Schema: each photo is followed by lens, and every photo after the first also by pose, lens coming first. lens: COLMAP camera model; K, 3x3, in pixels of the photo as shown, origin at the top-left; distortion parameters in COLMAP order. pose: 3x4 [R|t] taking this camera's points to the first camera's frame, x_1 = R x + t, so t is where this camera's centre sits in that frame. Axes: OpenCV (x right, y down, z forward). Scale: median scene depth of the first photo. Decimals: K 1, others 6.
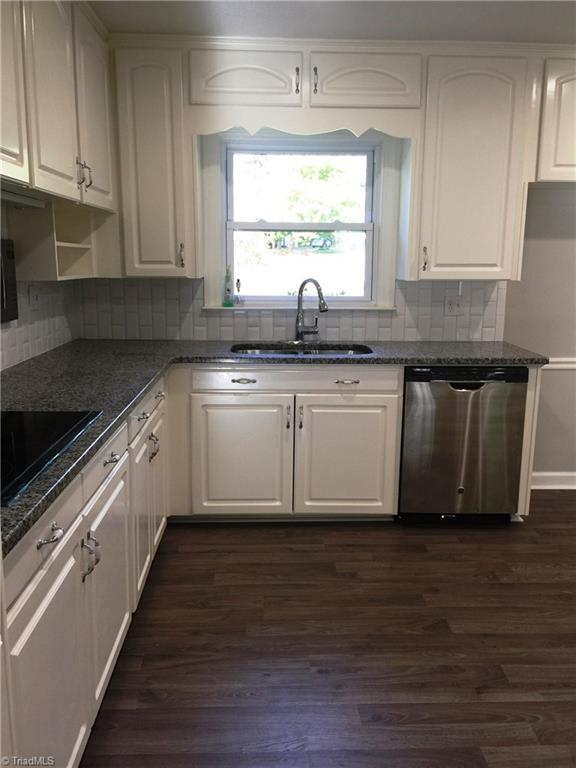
lens RADIAL K [[662.1, 0, 289.0], [0, 662.1, 379.6], [0, 0, 1]] dist [0.098752, -0.161765]
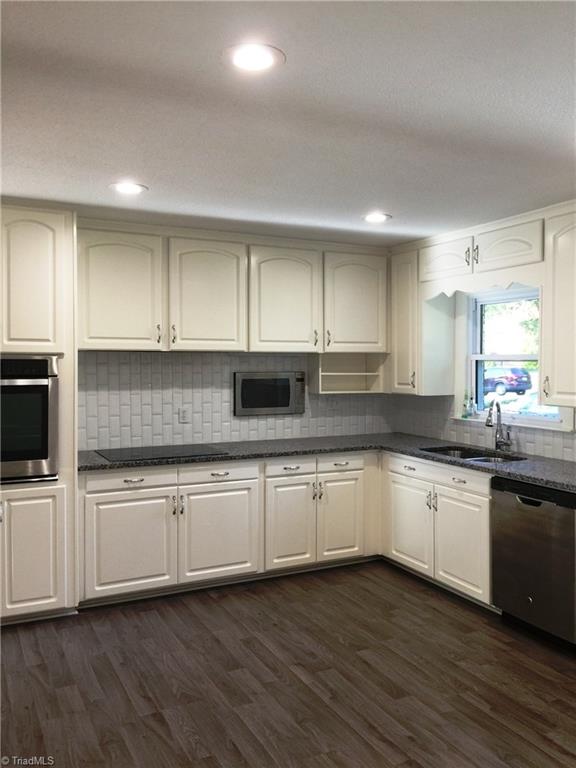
lens RADIAL K [[662.1, 0, 289.0], [0, 662.1, 379.6], [0, 0, 1]] dist [0.098752, -0.161765]
pose [[0.408905, 0.016218, -0.912433, 1.112520], [-0.163376, 0.984990, -0.055710, -0.062515], [0.897833, 0.171850, 0.405417, 0.161444]]
